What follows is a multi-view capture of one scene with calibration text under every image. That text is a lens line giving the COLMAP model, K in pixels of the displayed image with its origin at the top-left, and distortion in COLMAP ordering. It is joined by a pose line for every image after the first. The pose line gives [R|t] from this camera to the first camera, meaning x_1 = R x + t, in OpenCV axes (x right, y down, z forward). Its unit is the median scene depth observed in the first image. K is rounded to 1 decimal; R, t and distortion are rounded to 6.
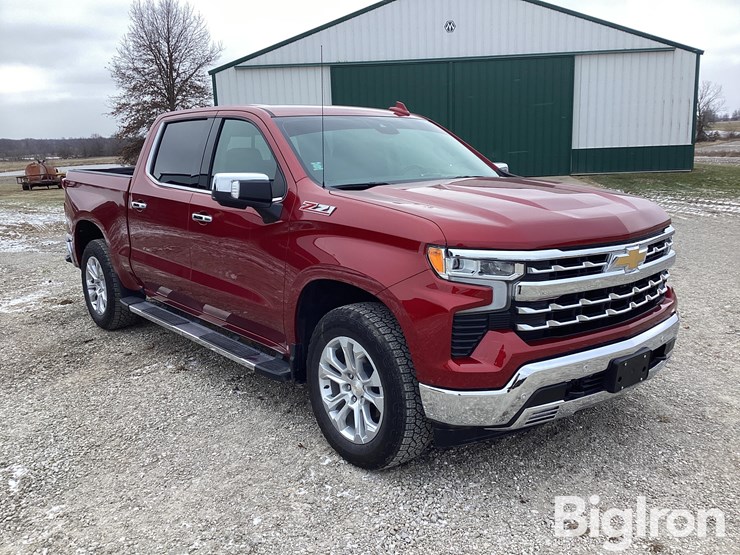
lens RADIAL K [[664.0, 0, 370.0], [0, 664.0, 277.5], [0, 0, 1]] dist [0.111856, -0.250468]
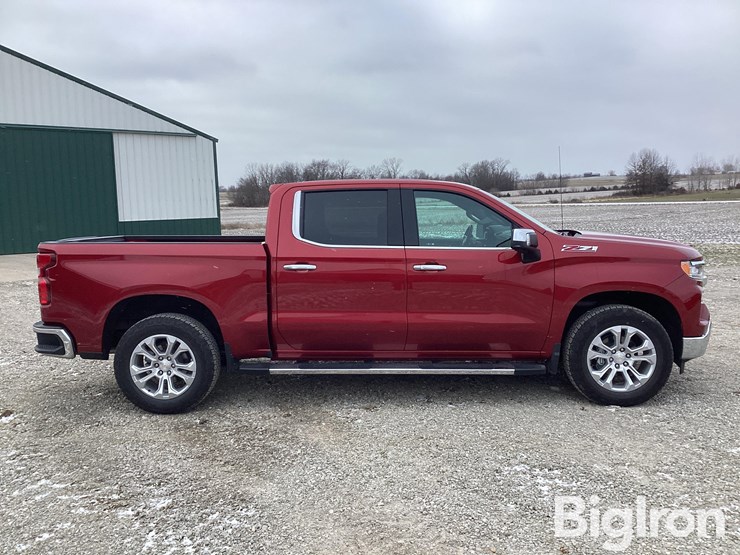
lens RADIAL K [[664.0, 0, 370.0], [0, 664.0, 277.5], [0, 0, 1]] dist [0.111856, -0.250468]
pose [[0.660668, -0.065091, 0.747851, -0.225739], [0.146386, 0.988279, -0.043304, -0.005797], [-0.736267, 0.138084, 0.662453, 0.050212]]
